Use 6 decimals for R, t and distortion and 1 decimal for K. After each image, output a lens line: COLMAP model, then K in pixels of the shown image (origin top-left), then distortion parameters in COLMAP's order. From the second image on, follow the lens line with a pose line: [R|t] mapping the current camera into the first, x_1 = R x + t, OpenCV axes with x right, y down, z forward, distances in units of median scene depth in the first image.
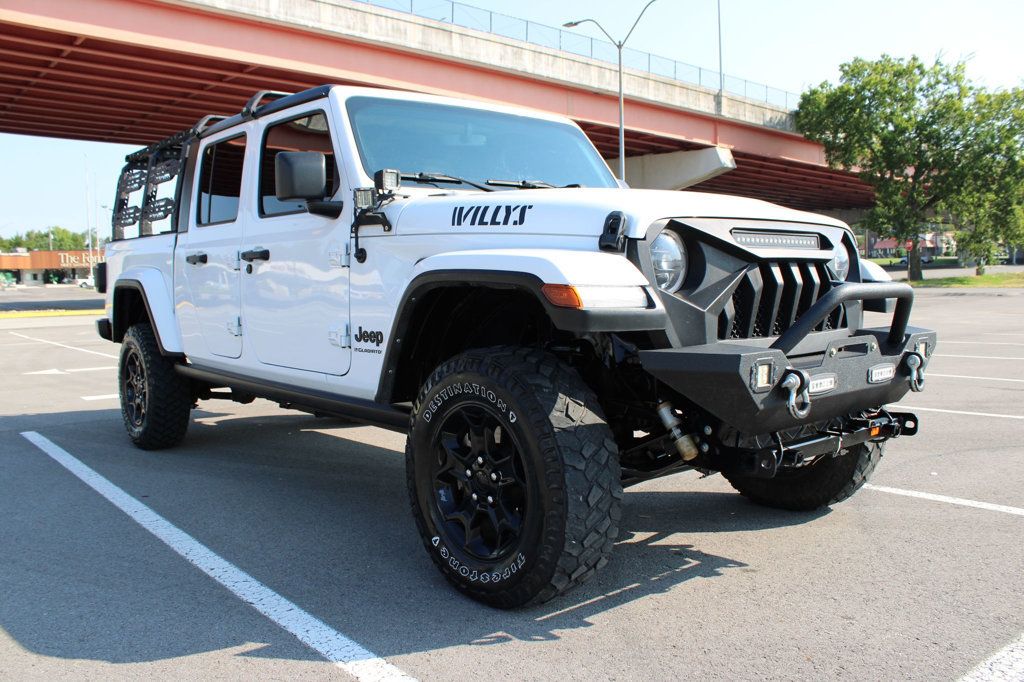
lens RADIAL K [[858.1, 0, 504.9], [0, 858.1, 339.2], [0, 0, 1]] dist [-0.156282, 0.135294]
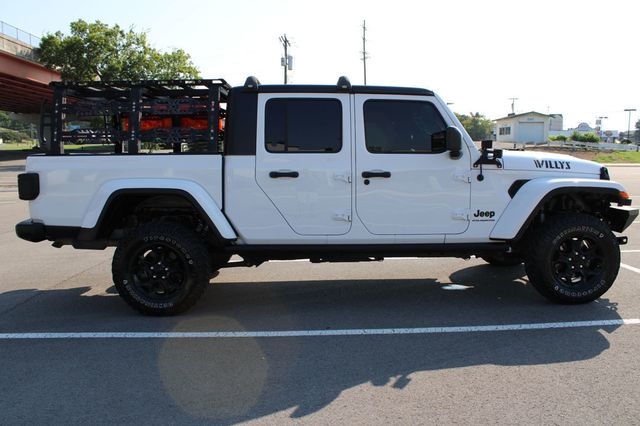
lens RADIAL K [[536.3, 0, 317.8], [0, 536.3, 214.0], [0, 0, 1]] dist [-0.156282, 0.135294]
pose [[0.630845, -0.080123, 0.771761, -1.060415], [0.051672, 0.996784, 0.061247, -0.077903], [-0.774186, 0.001241, 0.632957, 0.324504]]
